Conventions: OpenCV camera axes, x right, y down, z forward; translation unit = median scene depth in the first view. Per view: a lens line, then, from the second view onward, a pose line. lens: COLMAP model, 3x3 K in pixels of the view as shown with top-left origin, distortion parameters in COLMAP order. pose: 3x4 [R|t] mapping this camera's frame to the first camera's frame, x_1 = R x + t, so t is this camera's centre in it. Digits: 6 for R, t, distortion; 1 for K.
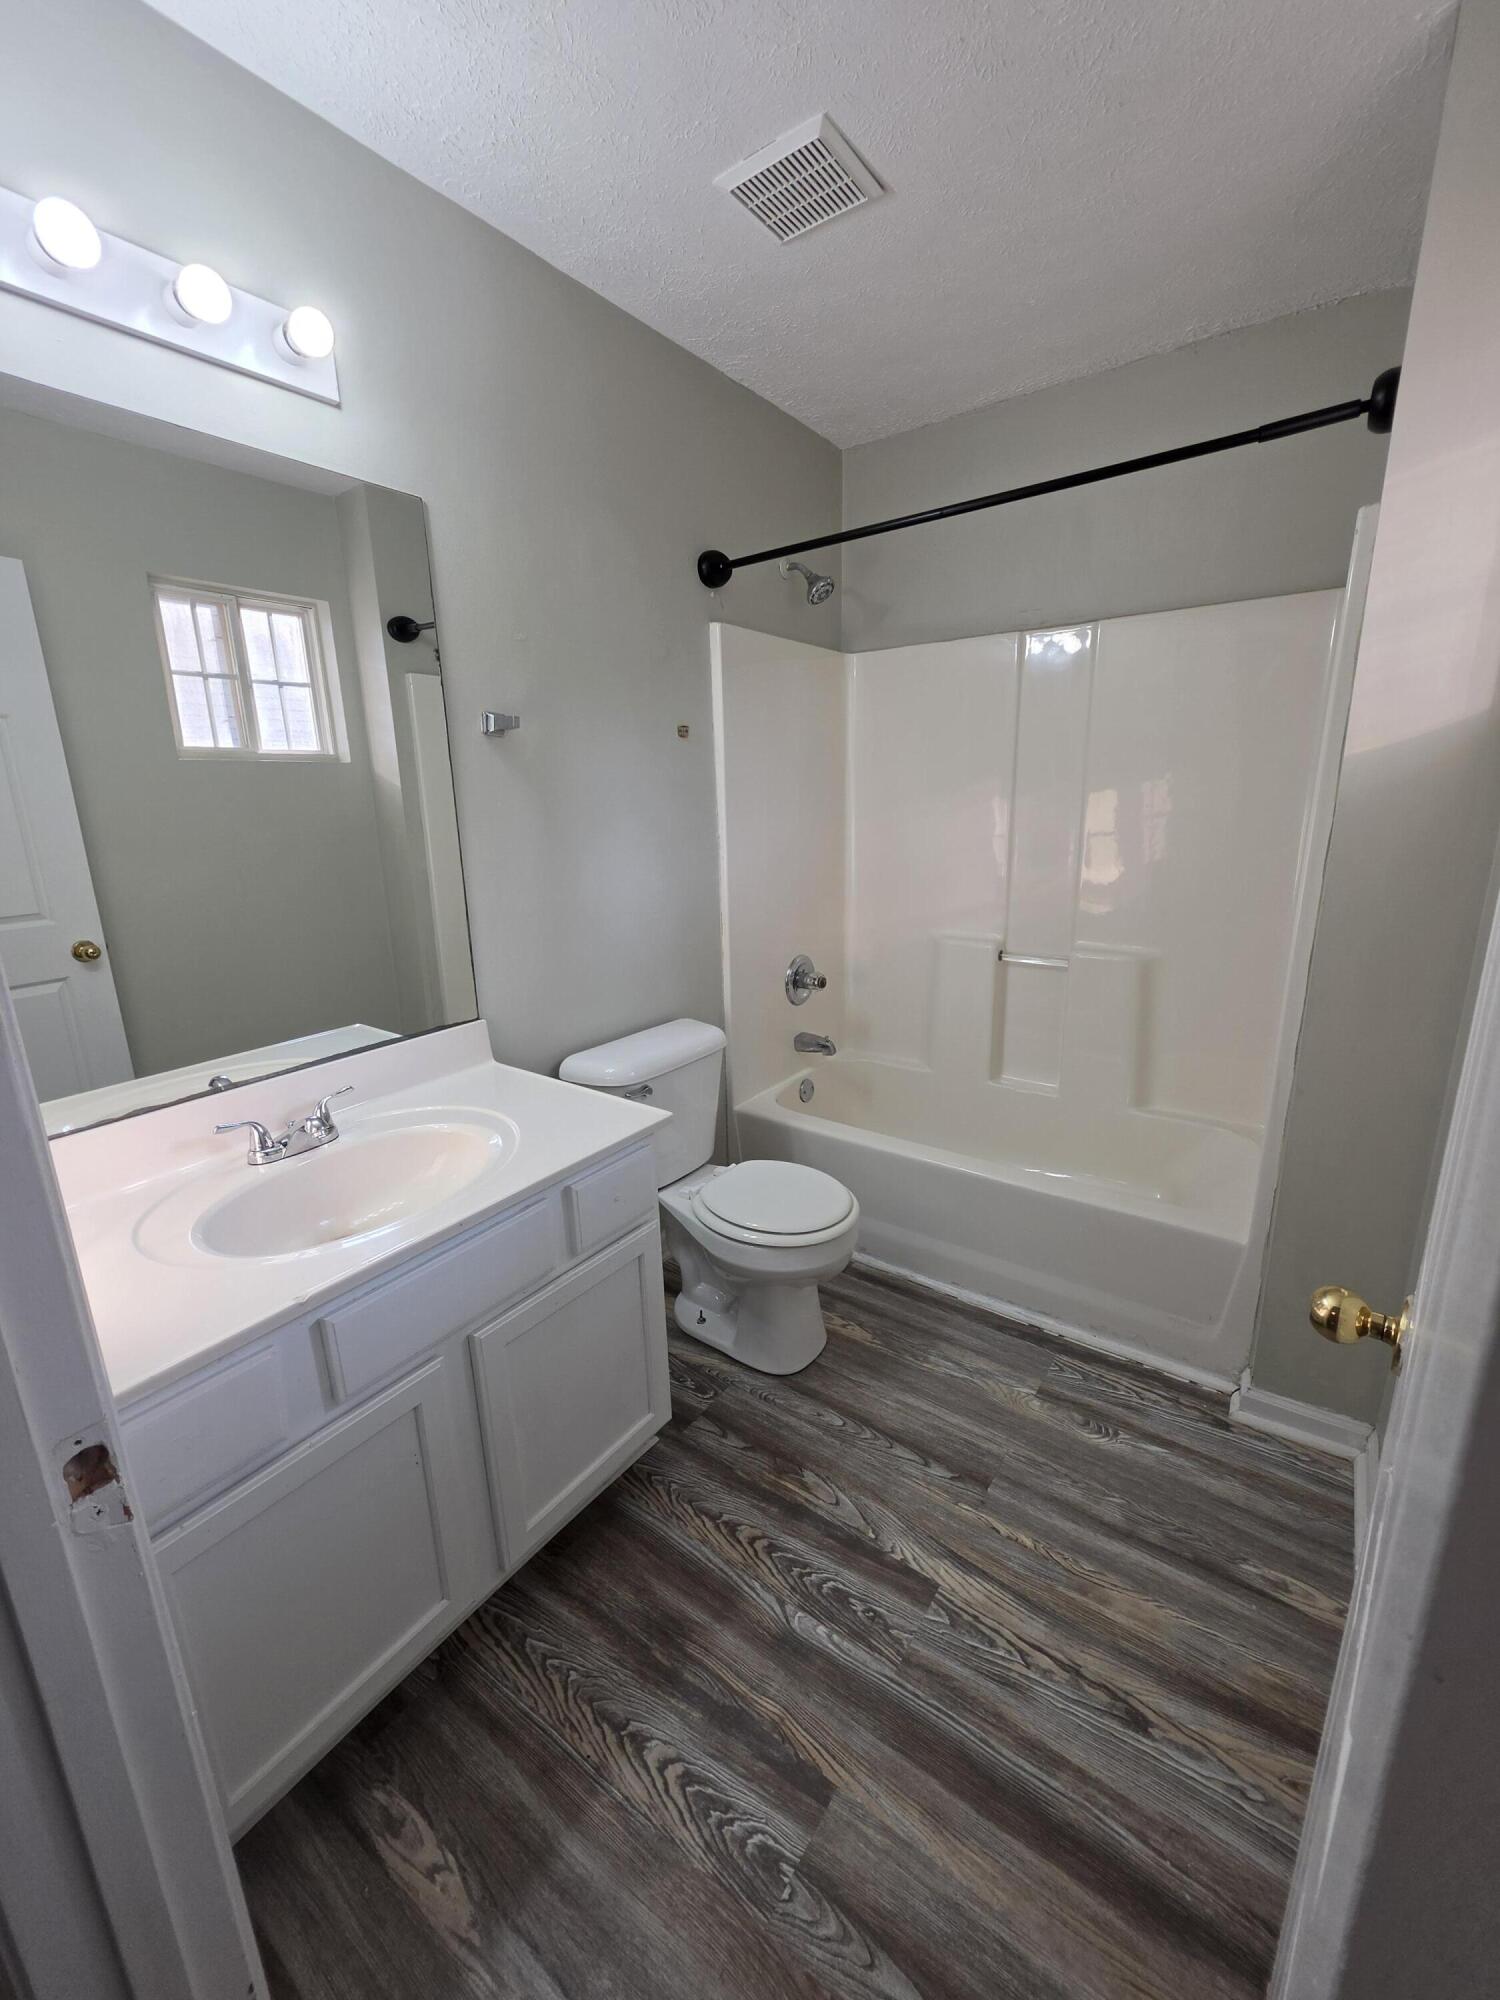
lens RADIAL K [[805.3, 0, 750.0], [0, 805.3, 1000.0], [0, 0, 1]] dist [-0.000356, -0.000238]
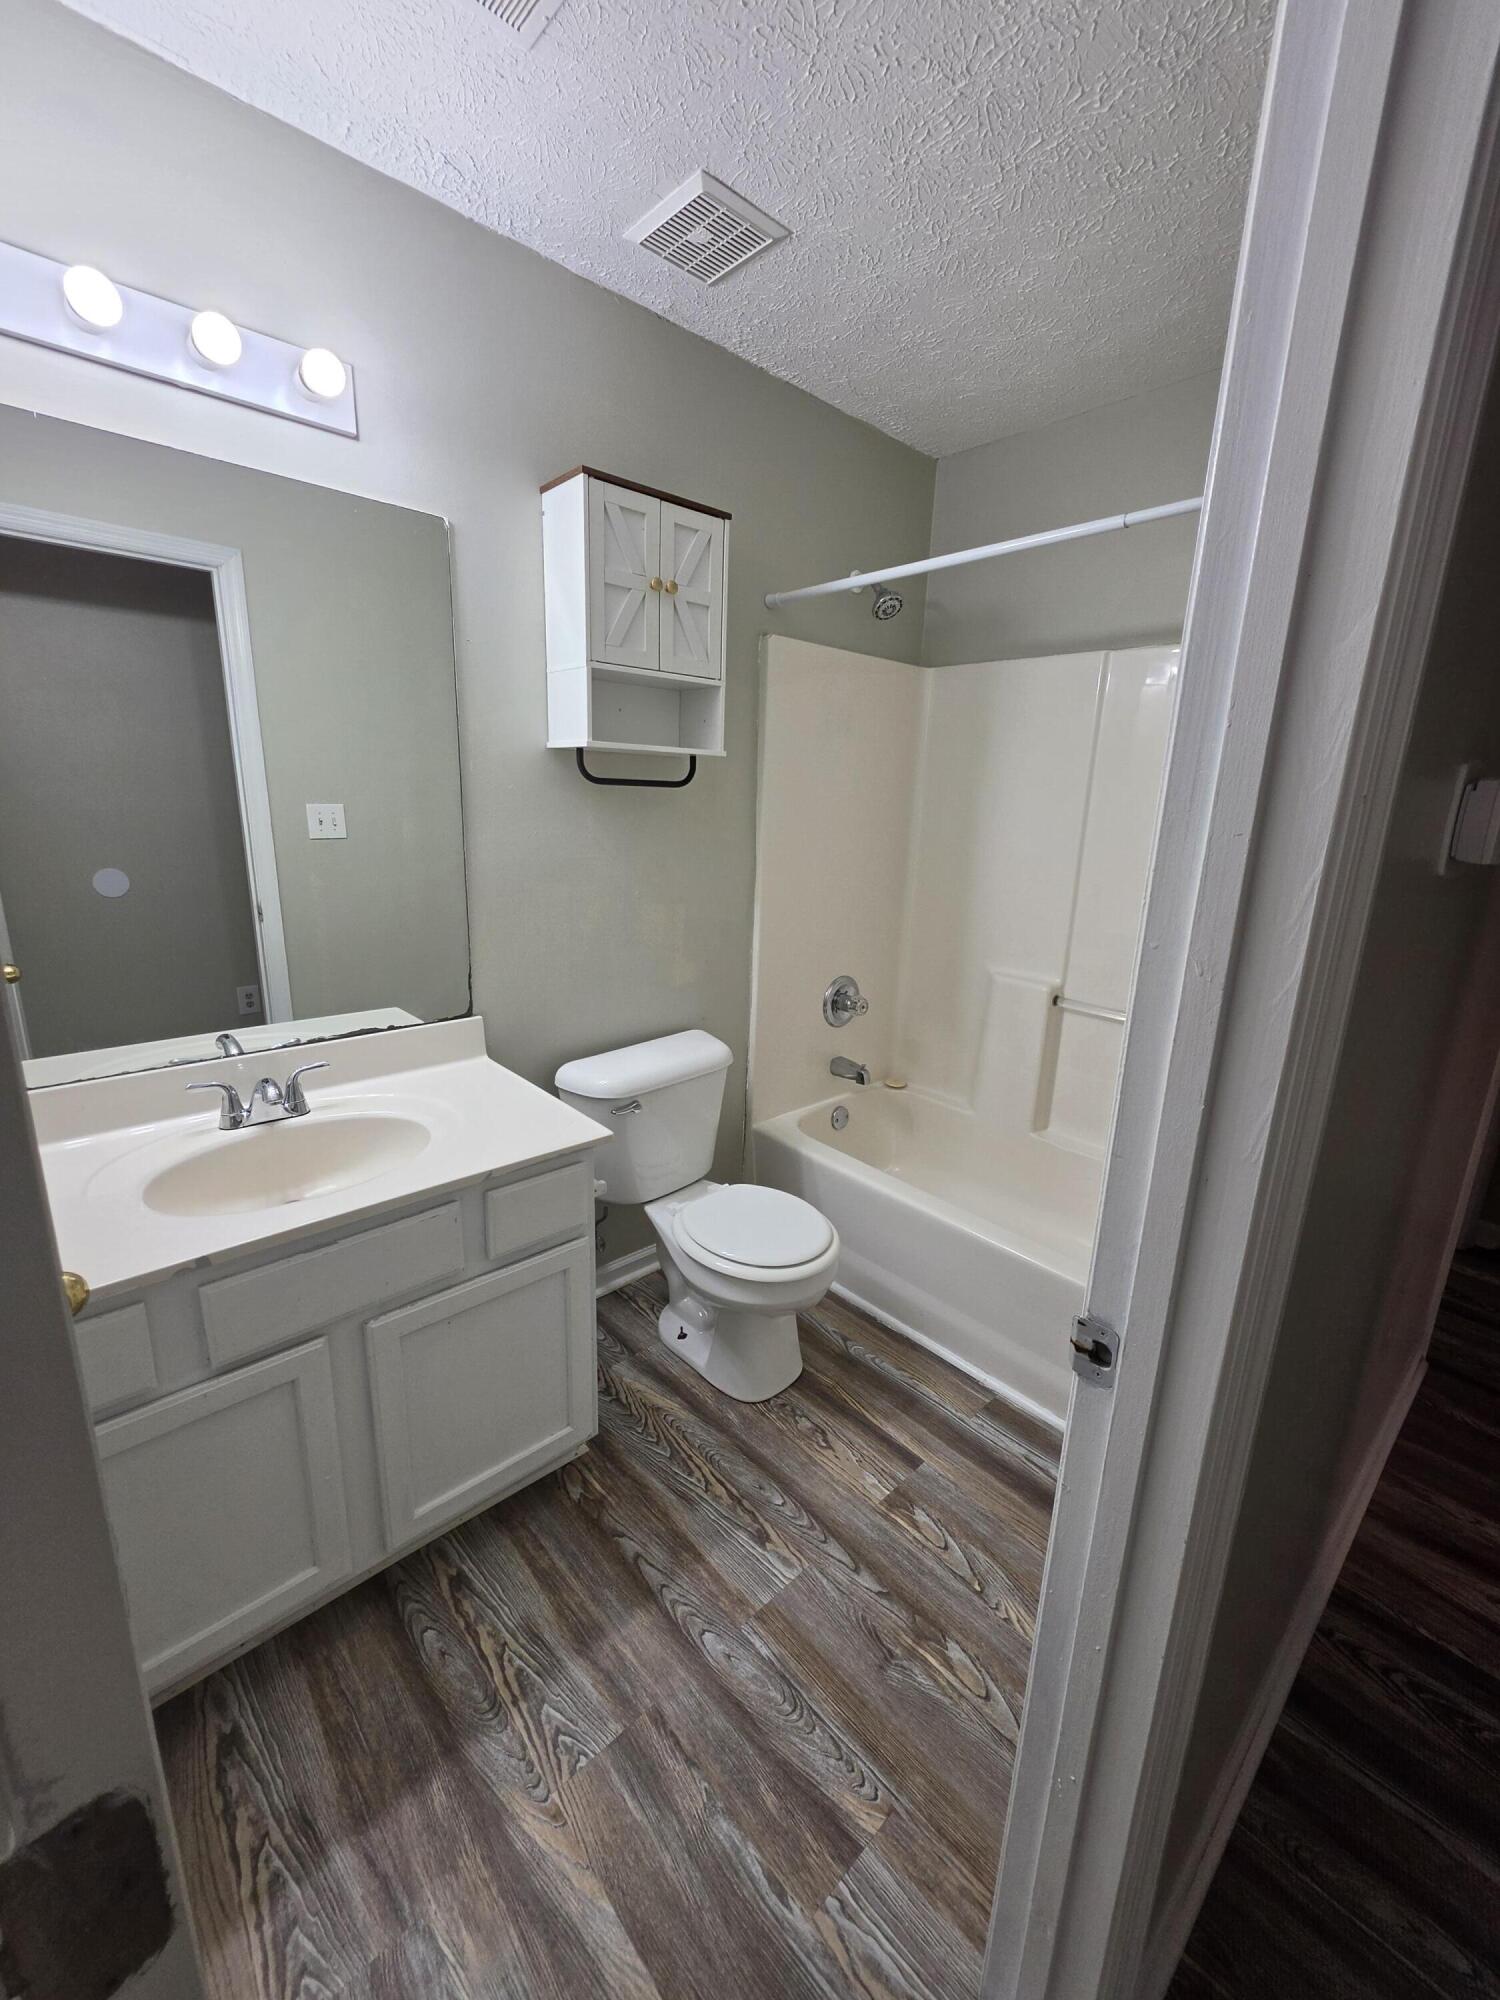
lens RADIAL K [[824.5, 0, 755.4], [0, 824.5, 996.0], [0, 0, 1]] dist [-0.000169, 0.007558]
pose [[0.981843, 0.104443, -0.158353, 0.151943], [-0.105044, 0.994457, 0.004588, -0.035627], [0.157954, 0.012129, 0.987372, 0.003779]]
